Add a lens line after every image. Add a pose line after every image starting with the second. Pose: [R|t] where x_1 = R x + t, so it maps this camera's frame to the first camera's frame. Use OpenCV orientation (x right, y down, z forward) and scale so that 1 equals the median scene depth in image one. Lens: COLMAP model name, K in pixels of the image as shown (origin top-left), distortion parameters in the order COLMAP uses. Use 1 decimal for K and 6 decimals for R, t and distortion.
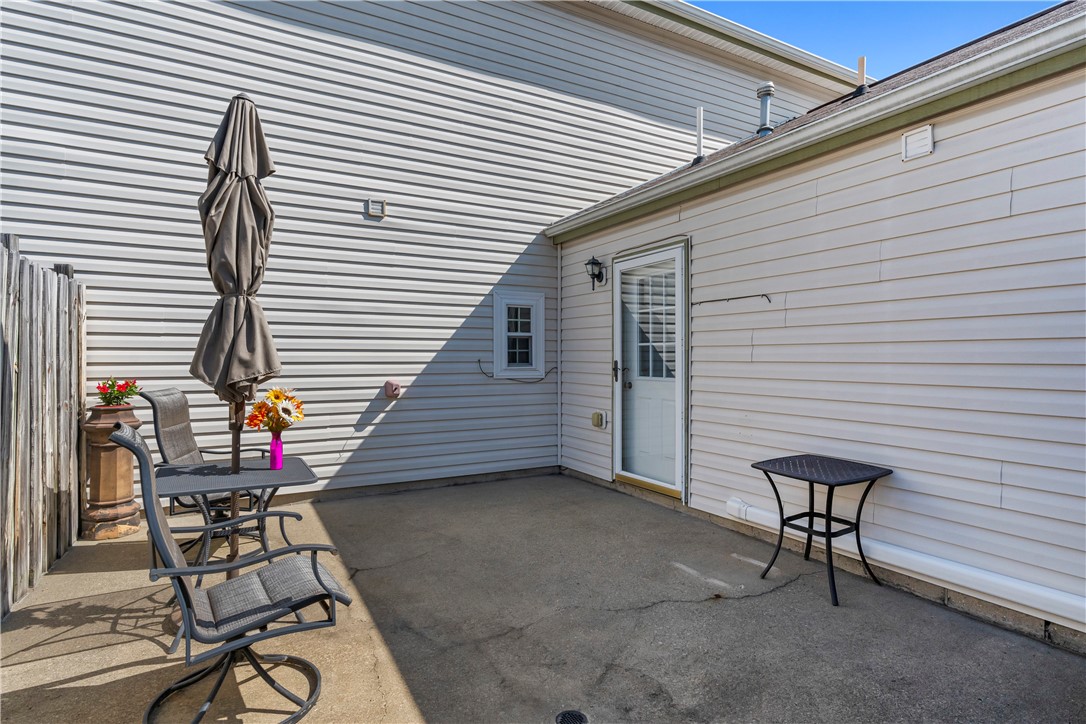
lens RADIAL K [[581.3, 0, 543.8], [0, 581.3, 360.6], [0, 0, 1]] dist [0.024076, -0.001636]
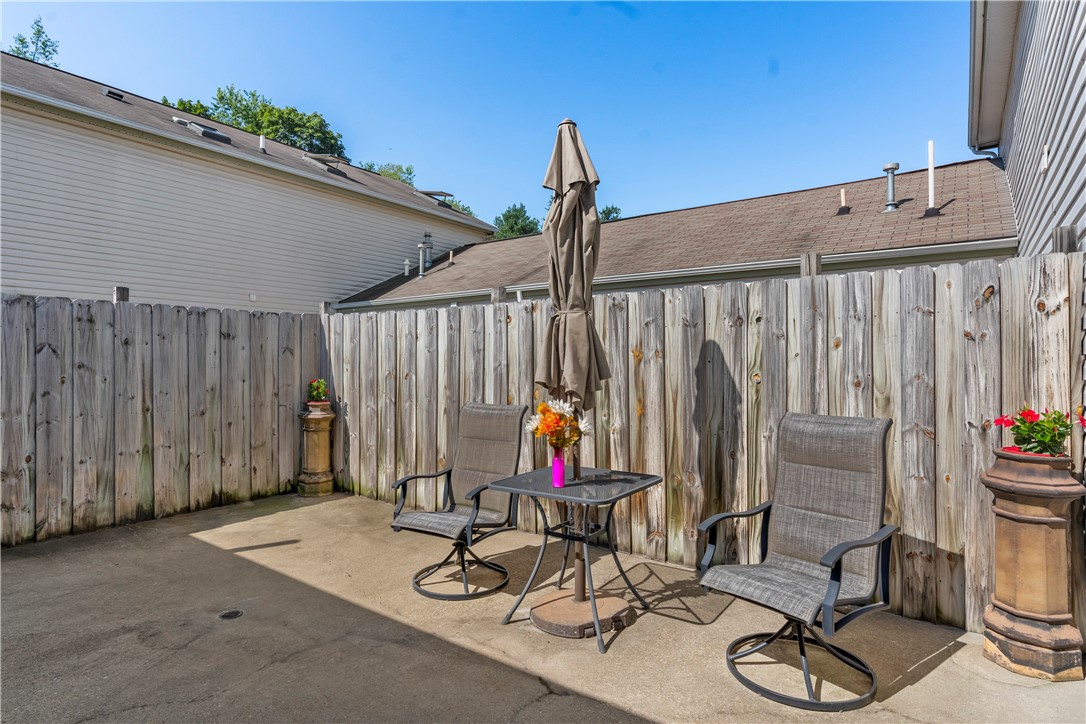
lens RADIAL K [[581.3, 0, 548.1], [0, 581.3, 361.5], [0, 0, 1]] dist [0.024076, -0.001636]
pose [[-0.908487, -0.002897, -0.417902, -0.045884], [-0.001457, 0.999992, -0.003766, -0.019556], [0.417910, -0.002813, -0.908484, 2.110274]]
